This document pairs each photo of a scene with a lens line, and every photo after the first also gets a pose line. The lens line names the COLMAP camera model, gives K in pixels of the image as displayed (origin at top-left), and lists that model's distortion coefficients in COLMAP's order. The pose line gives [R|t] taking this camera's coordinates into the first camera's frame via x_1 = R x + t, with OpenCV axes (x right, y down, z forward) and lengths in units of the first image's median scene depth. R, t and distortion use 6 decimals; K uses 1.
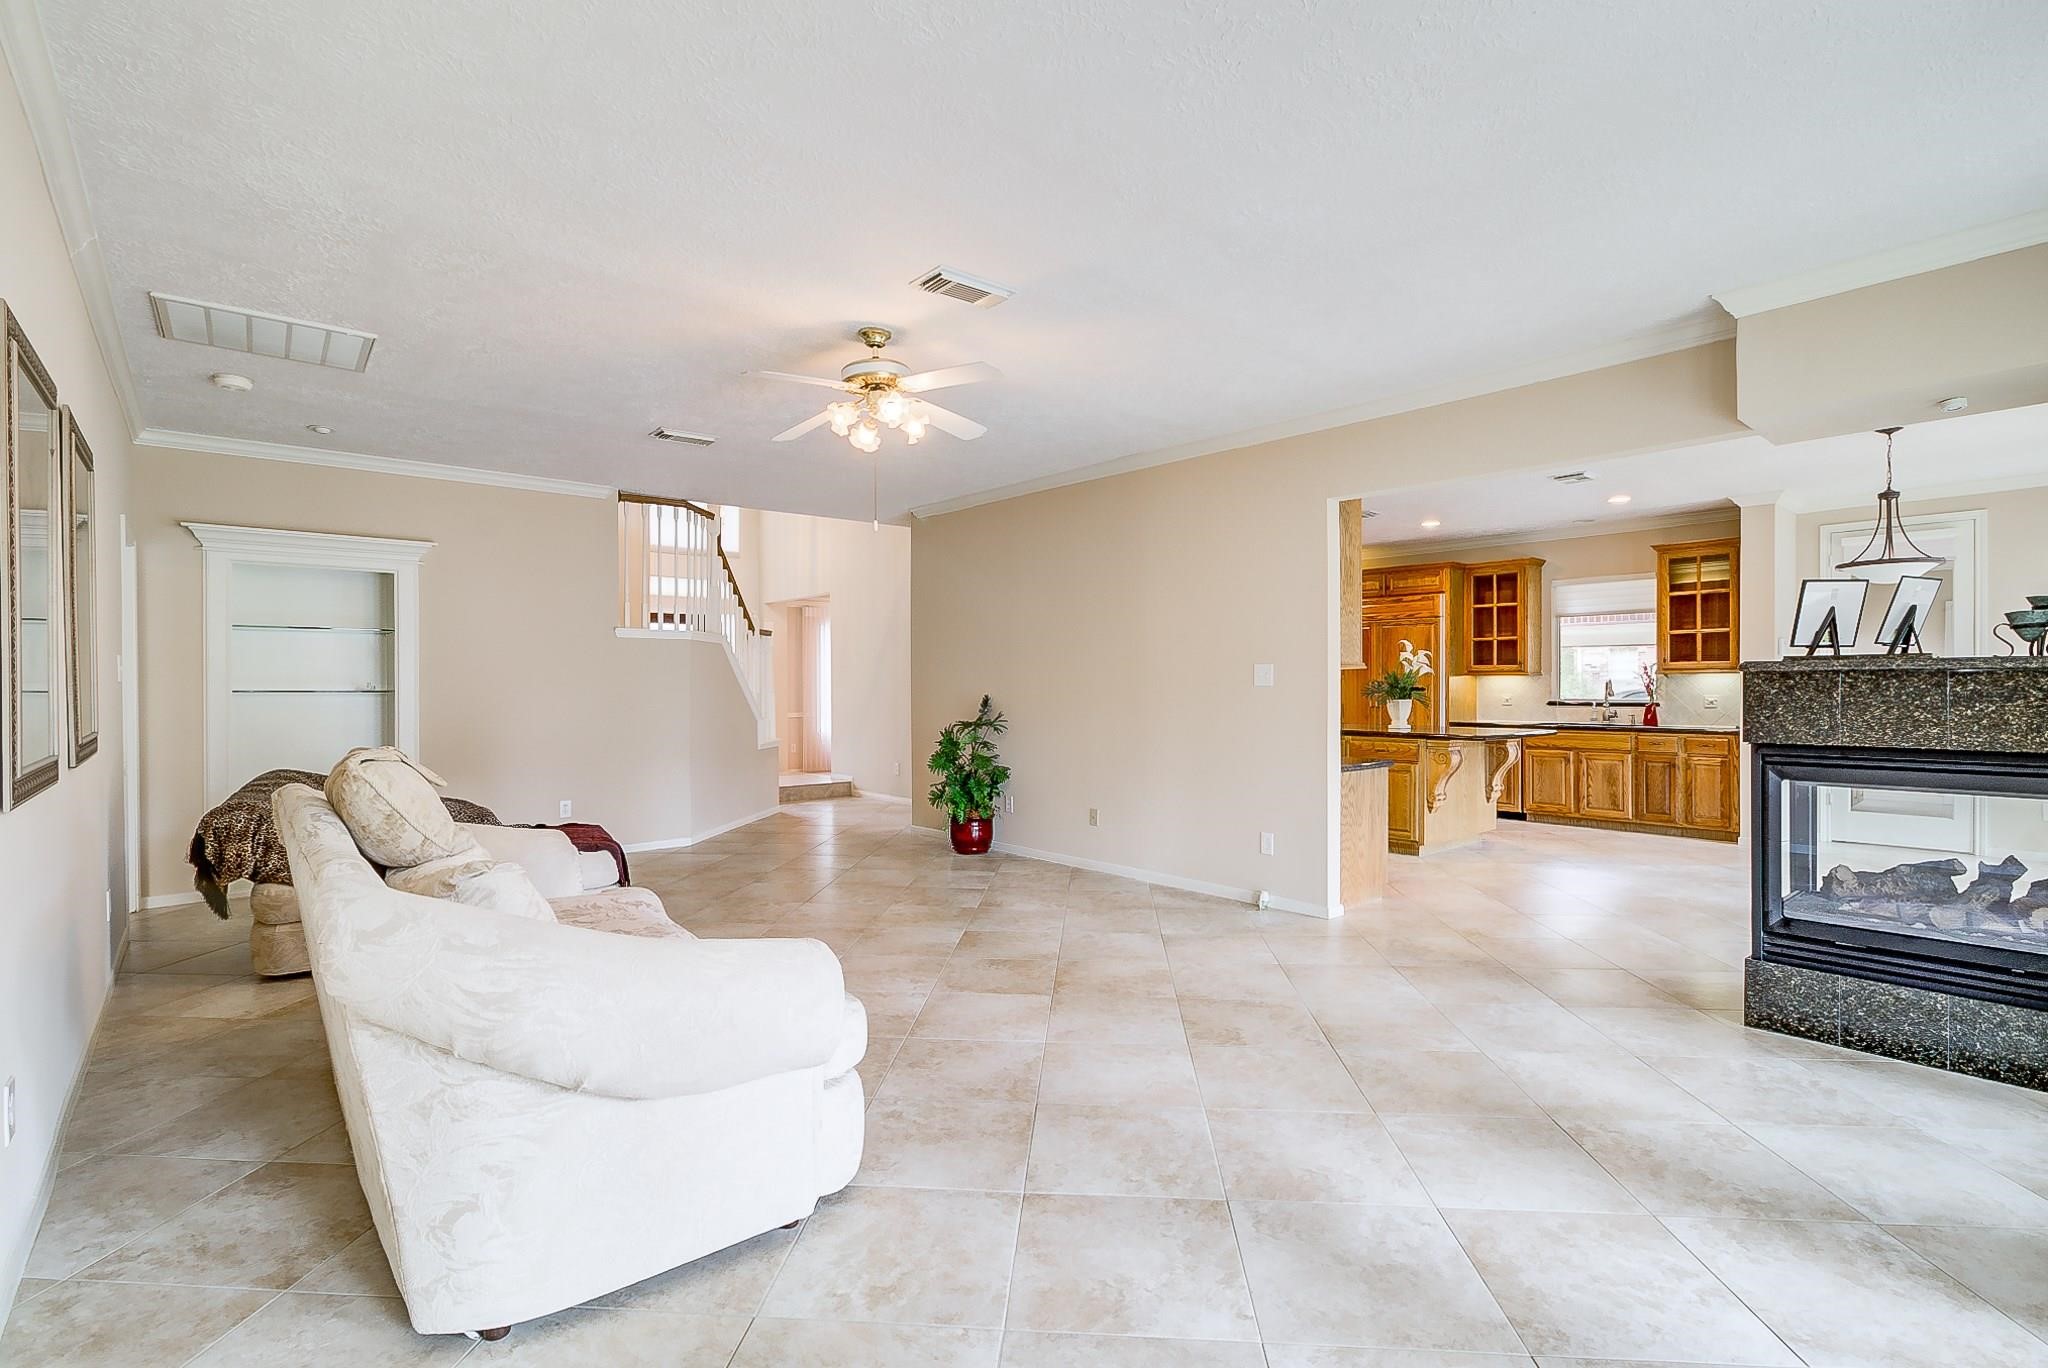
lens RADIAL K [[939.3, 0, 1035.0], [0, 939.3, 689.1], [0, 0, 1]] dist [-0.005430, 0.001974]
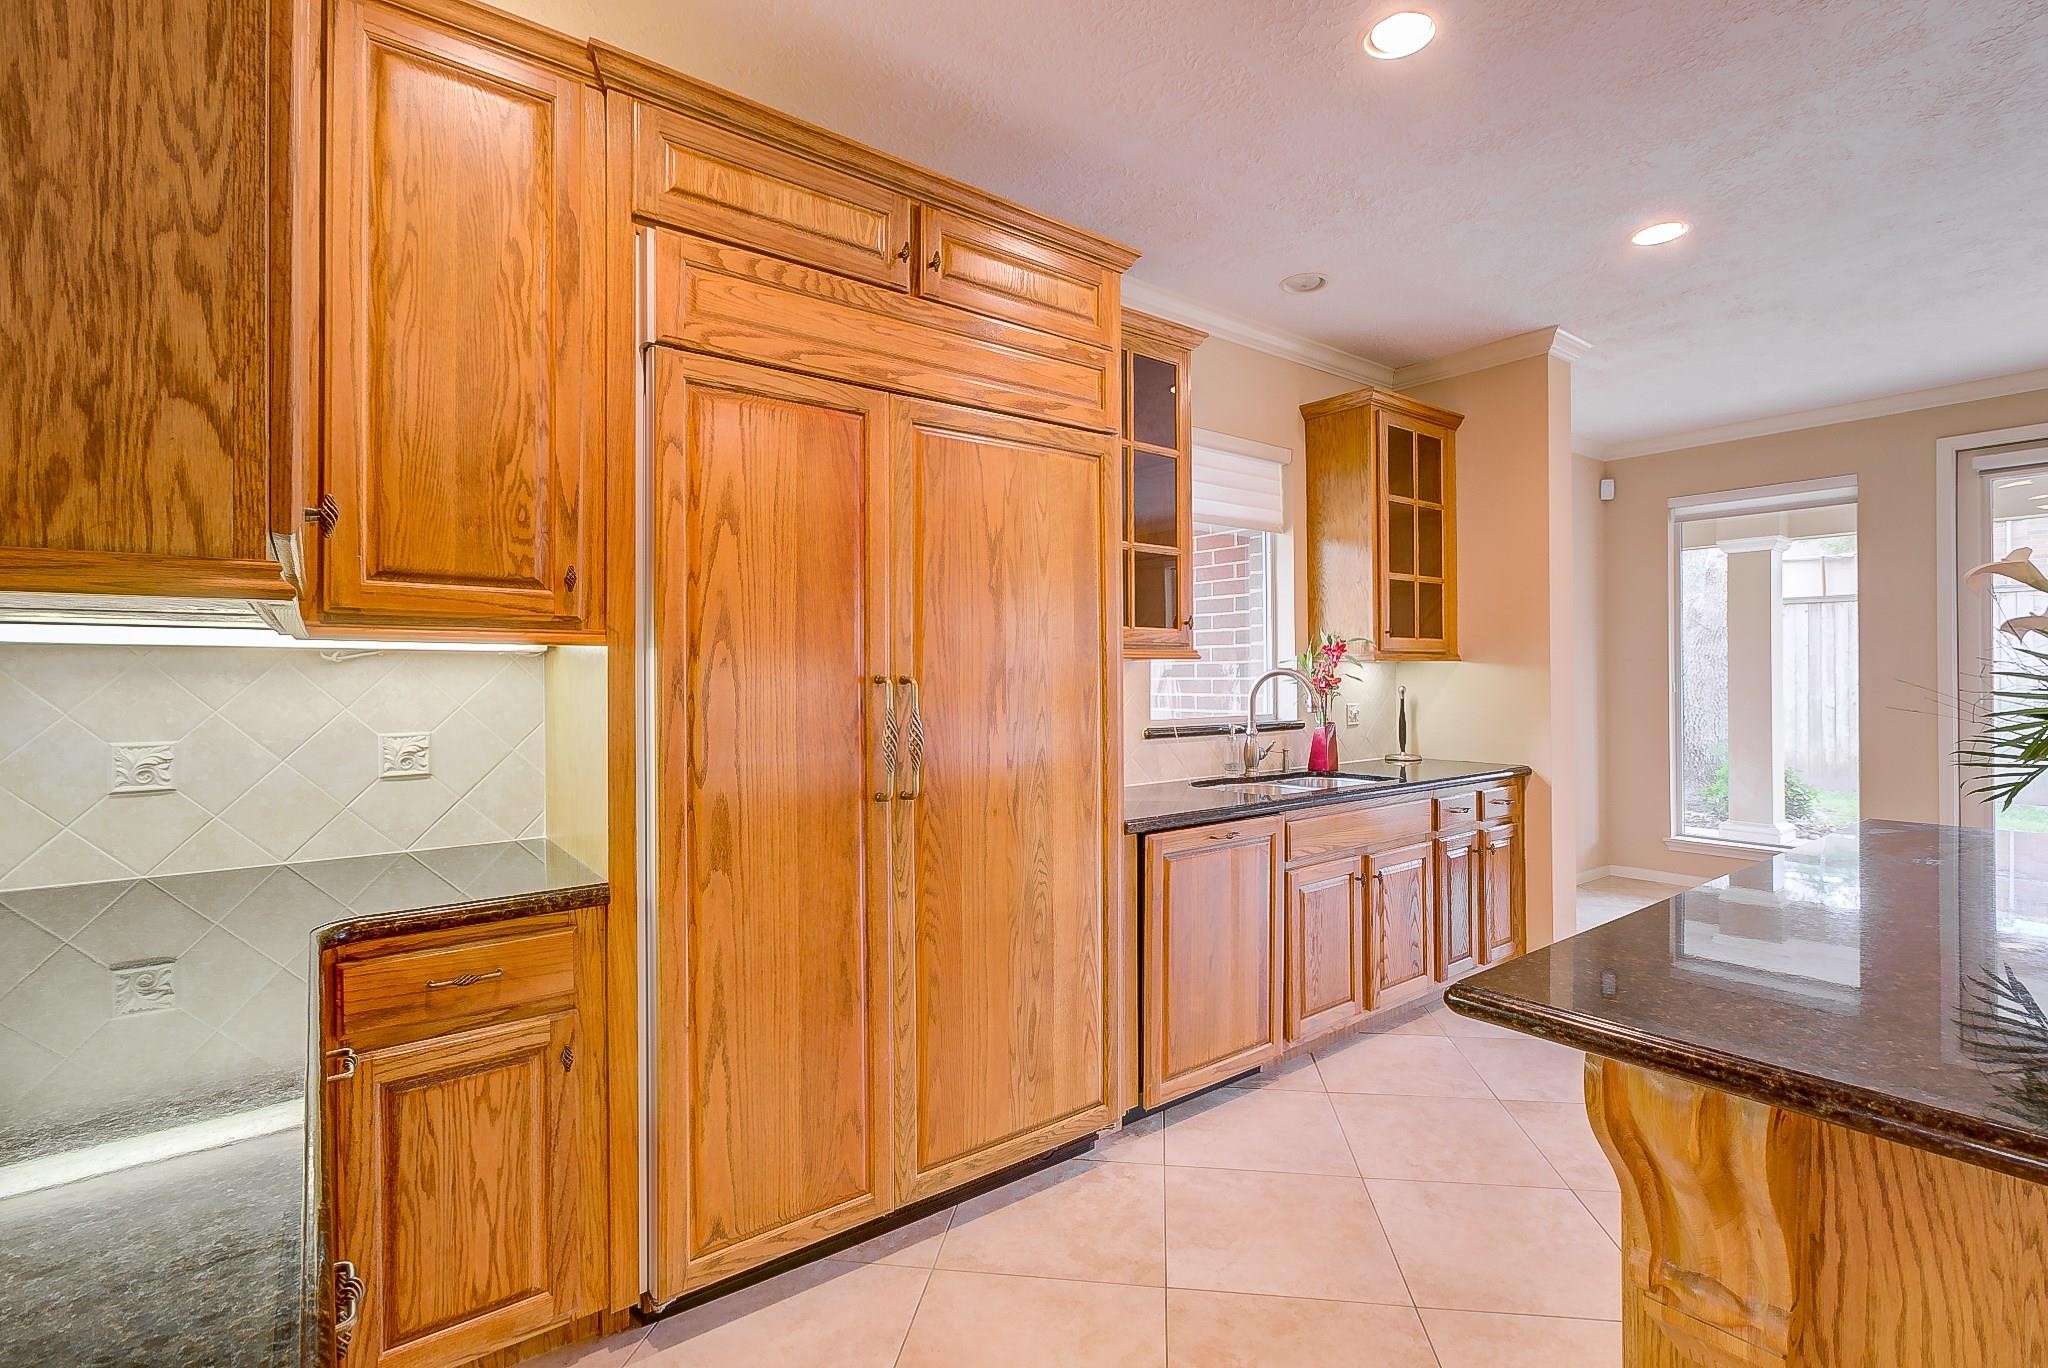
lens RADIAL K [[939.3, 0, 1042.8], [0, 939.3, 673.0], [0, 0, 1]] dist [-0.005430, 0.001974]
pose [[0.050925, 0.006493, 0.998681, 0.172601], [0.012315, 0.999899, -0.007129, -0.008140], [-0.998627, 0.012662, 0.050840, 1.088236]]
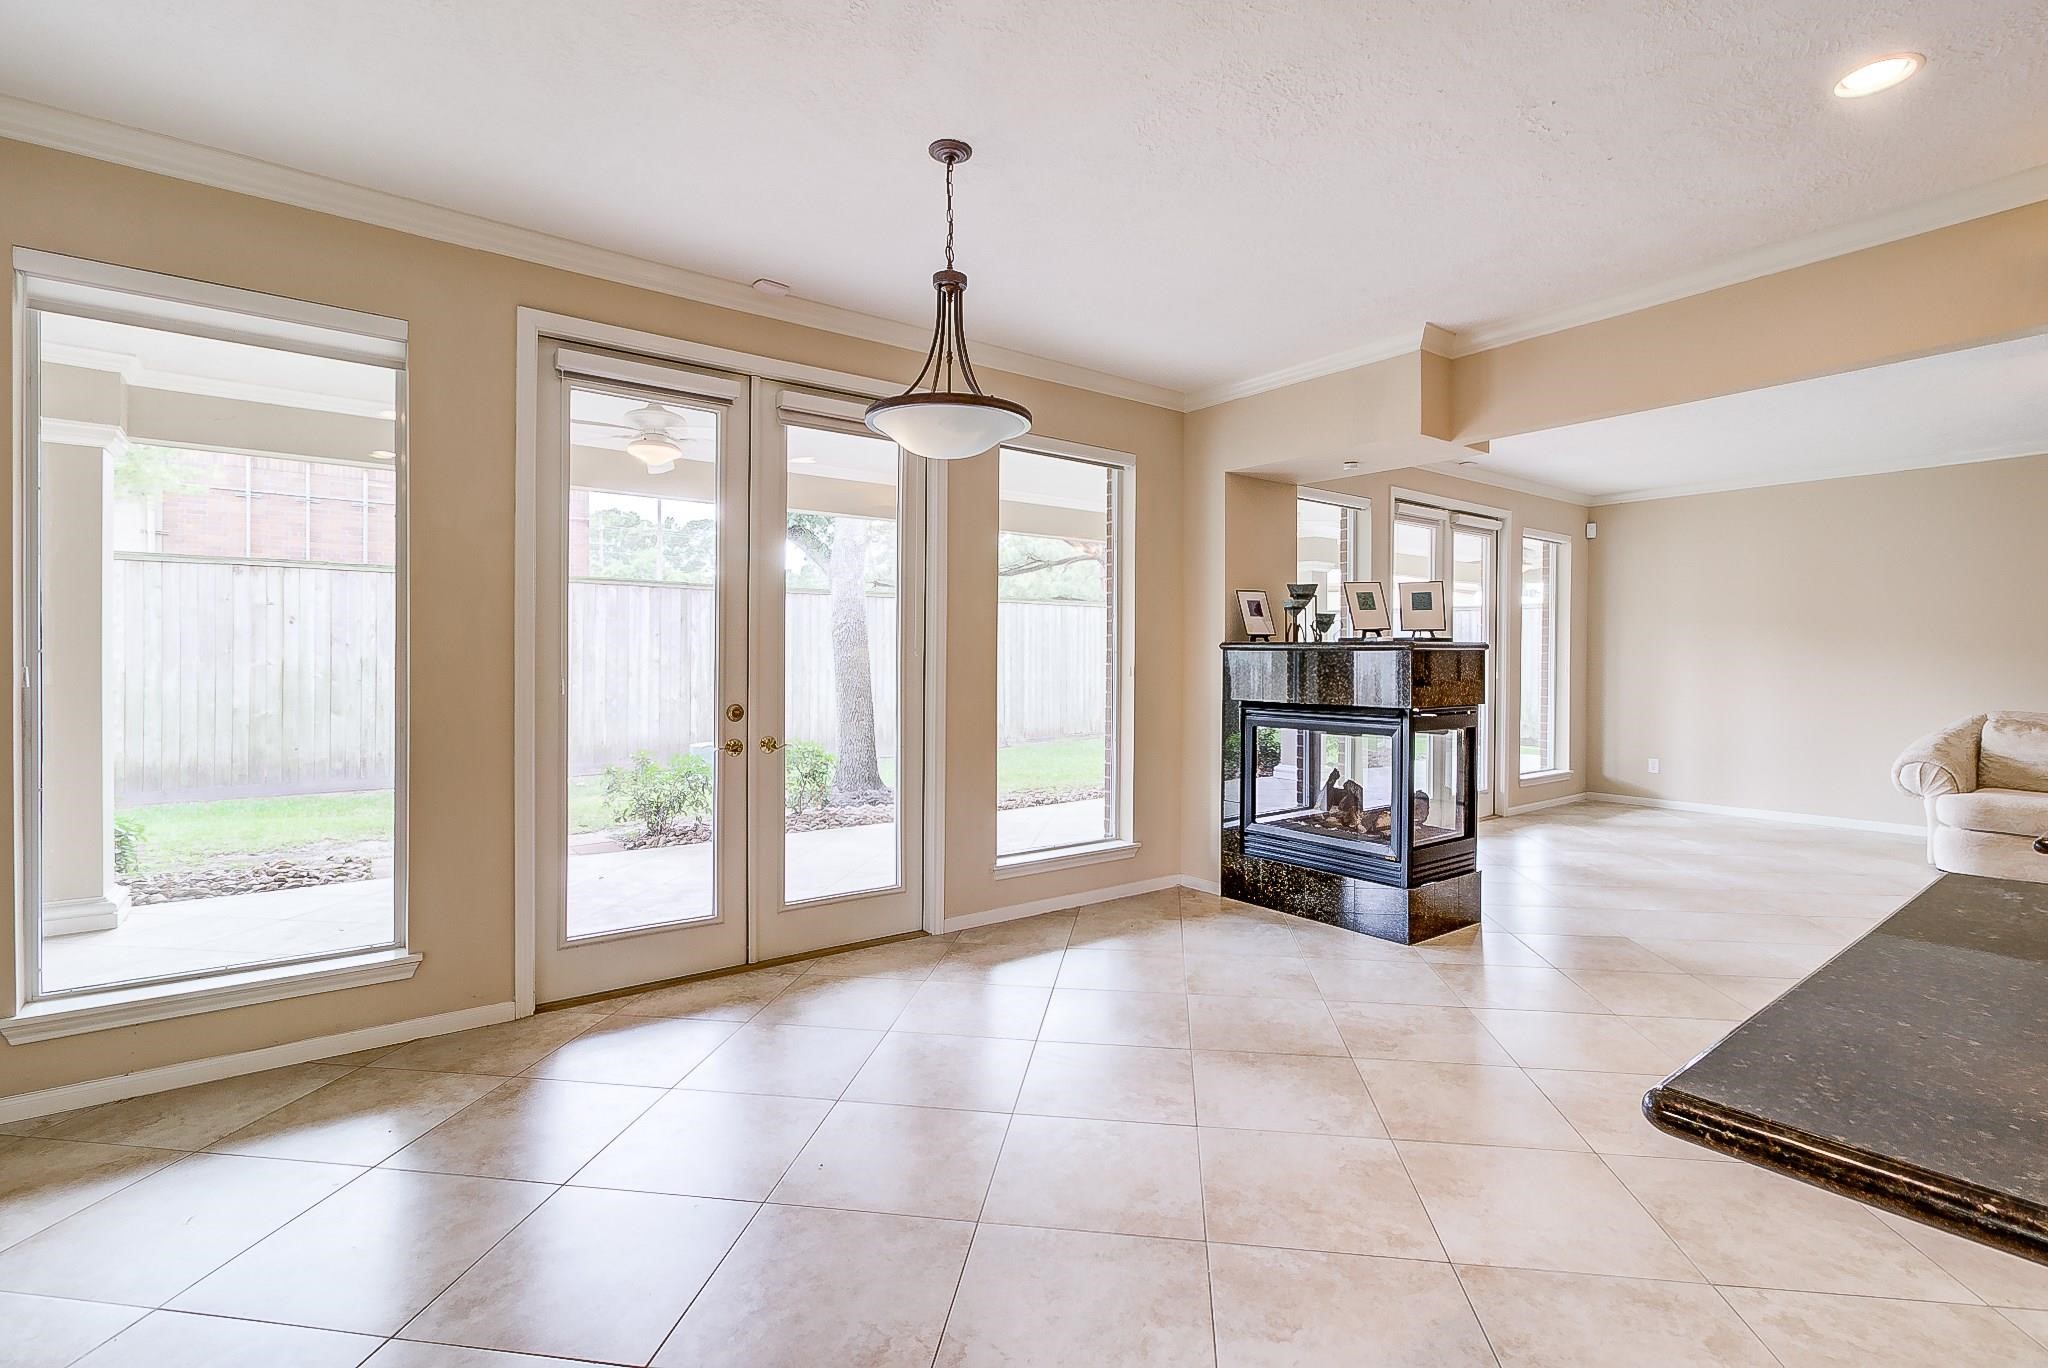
lens RADIAL K [[939.3, 0, 1024.3], [0, 939.3, 666.0], [0, 0, 1]] dist [-0.005430, 0.001974]
pose [[-0.997715, -0.002230, 0.067527, 0.528544], [-0.001390, 0.999921, 0.012486, -0.005040], [-0.067549, 0.012363, -0.997639, 0.946287]]
